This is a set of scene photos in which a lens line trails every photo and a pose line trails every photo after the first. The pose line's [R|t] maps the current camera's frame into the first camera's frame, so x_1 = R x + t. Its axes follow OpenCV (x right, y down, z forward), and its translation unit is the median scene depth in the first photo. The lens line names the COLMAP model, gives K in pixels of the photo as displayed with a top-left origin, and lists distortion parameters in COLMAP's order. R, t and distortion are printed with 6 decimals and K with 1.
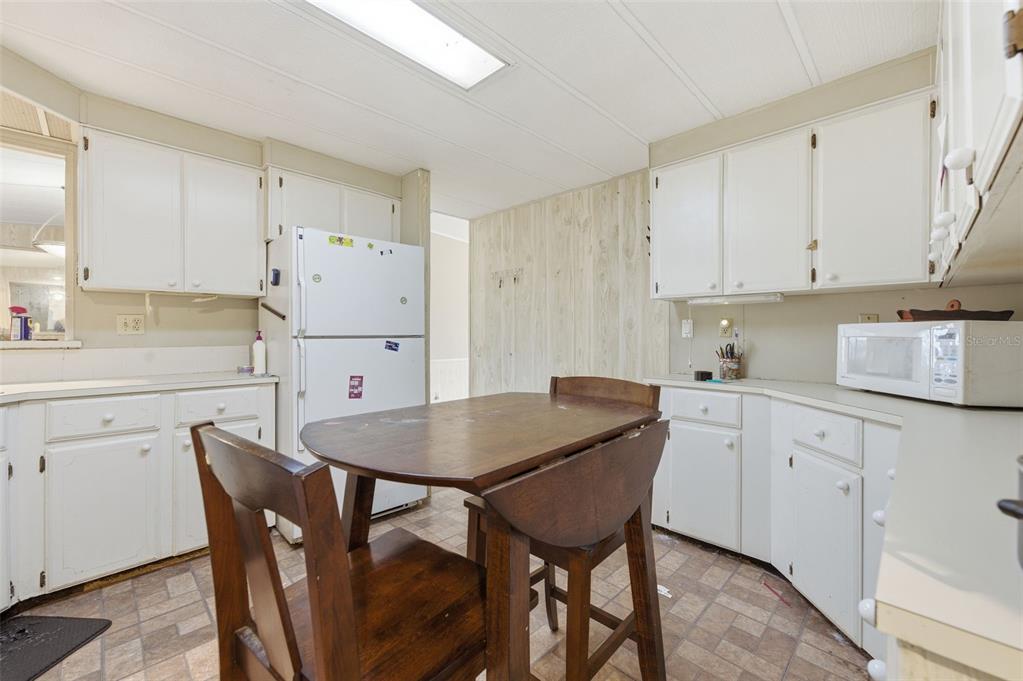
lens RADIAL K [[410.6, 0, 511.5], [0, 410.6, 340.5], [0, 0, 1]] dist [0.000504, 0.000032]
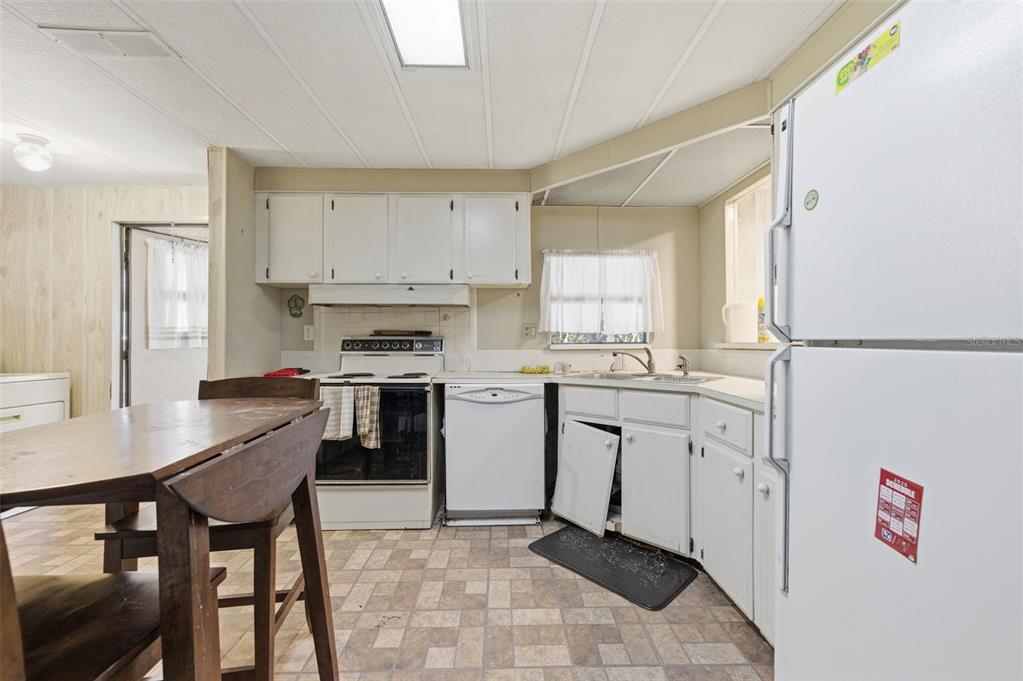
lens RADIAL K [[410.6, 0, 511.5], [0, 410.6, 340.5], [0, 0, 1]] dist [0.000504, 0.000032]
pose [[-0.696050, 0.003194, -0.717986, 0.030040], [-0.007806, 0.999897, 0.012016, -0.013368], [0.717951, 0.013969, -0.695954, 1.014116]]
